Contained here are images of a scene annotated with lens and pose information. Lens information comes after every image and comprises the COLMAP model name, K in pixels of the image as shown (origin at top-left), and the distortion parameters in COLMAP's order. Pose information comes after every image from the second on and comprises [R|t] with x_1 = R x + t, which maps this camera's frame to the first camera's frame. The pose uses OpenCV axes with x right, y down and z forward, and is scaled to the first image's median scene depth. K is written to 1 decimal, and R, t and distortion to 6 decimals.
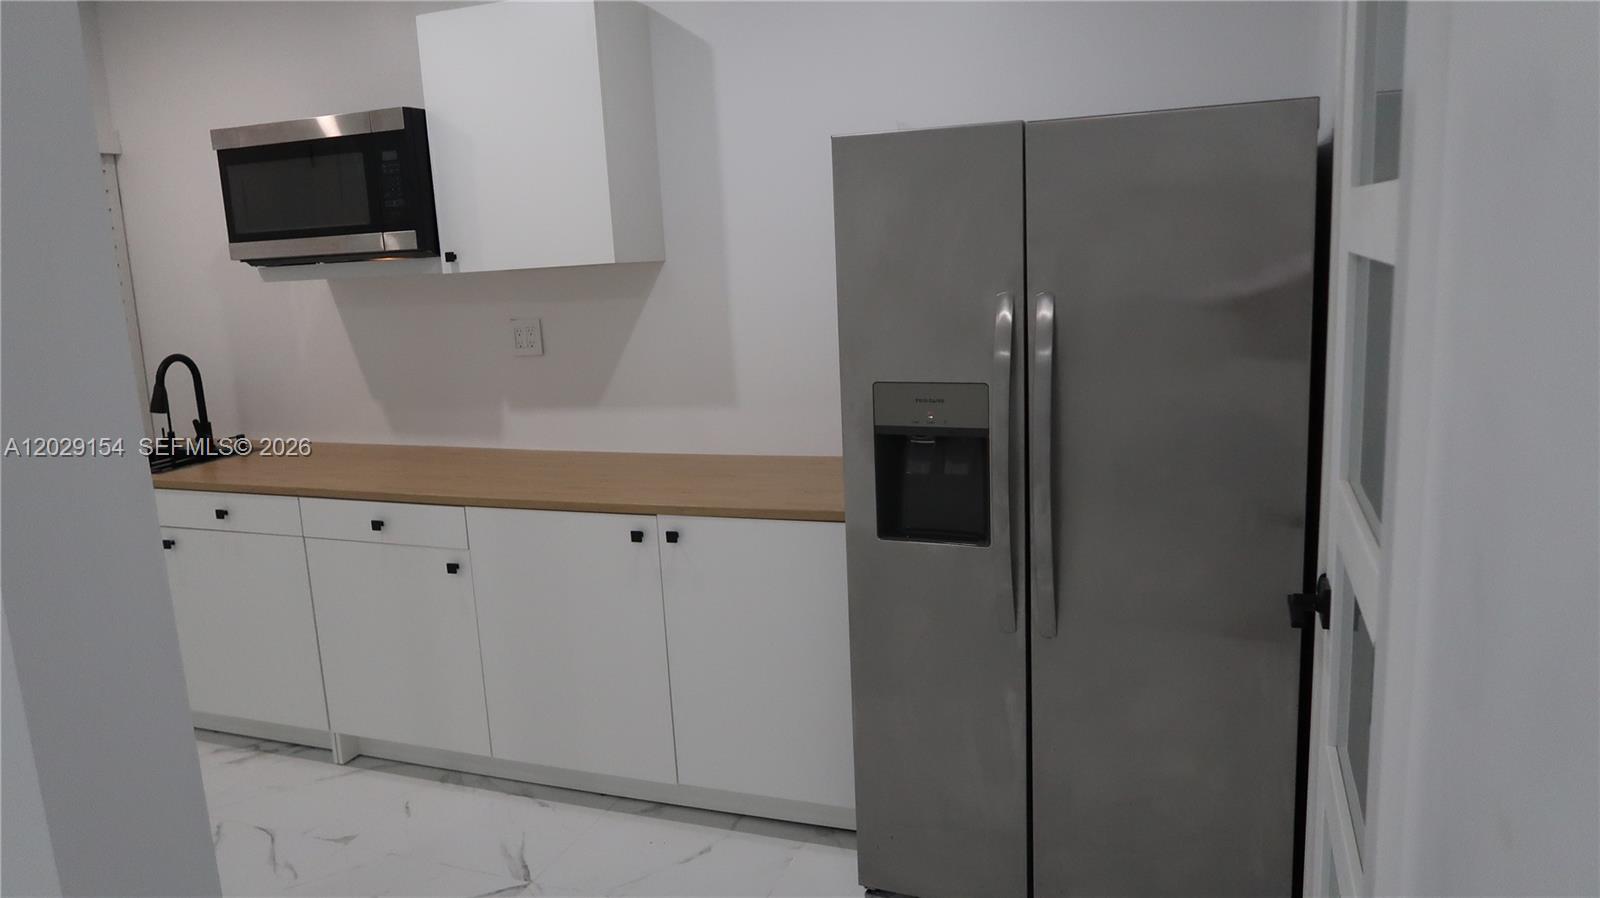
lens RADIAL K [[1093.1, 0, 800.0], [0, 1093.1, 449.0], [0, 0, 1]] dist [-0.030610, -0.000081]
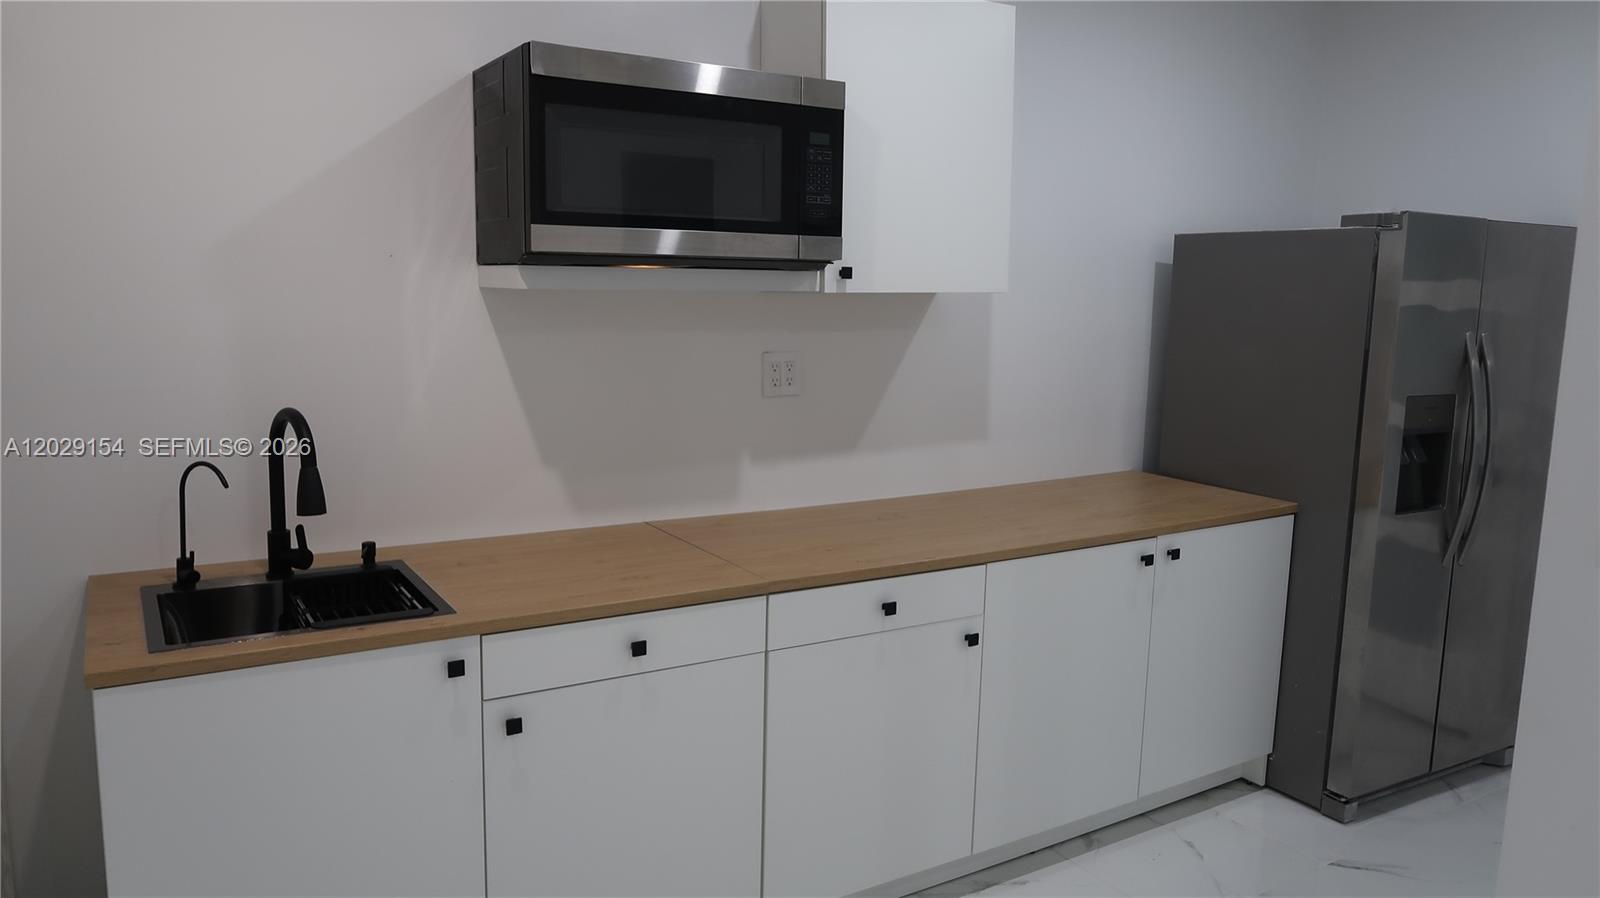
lens RADIAL K [[1118.0, 0, 809.1], [0, 1118.0, 444.9], [0, 0, 1]] dist [-0.013377, 0.000706]
pose [[0.595318, -0.054636, 0.801630, -0.991030], [0.098158, 0.995158, -0.005070, -0.045466], [-0.797472, 0.081705, 0.597798, 0.518386]]
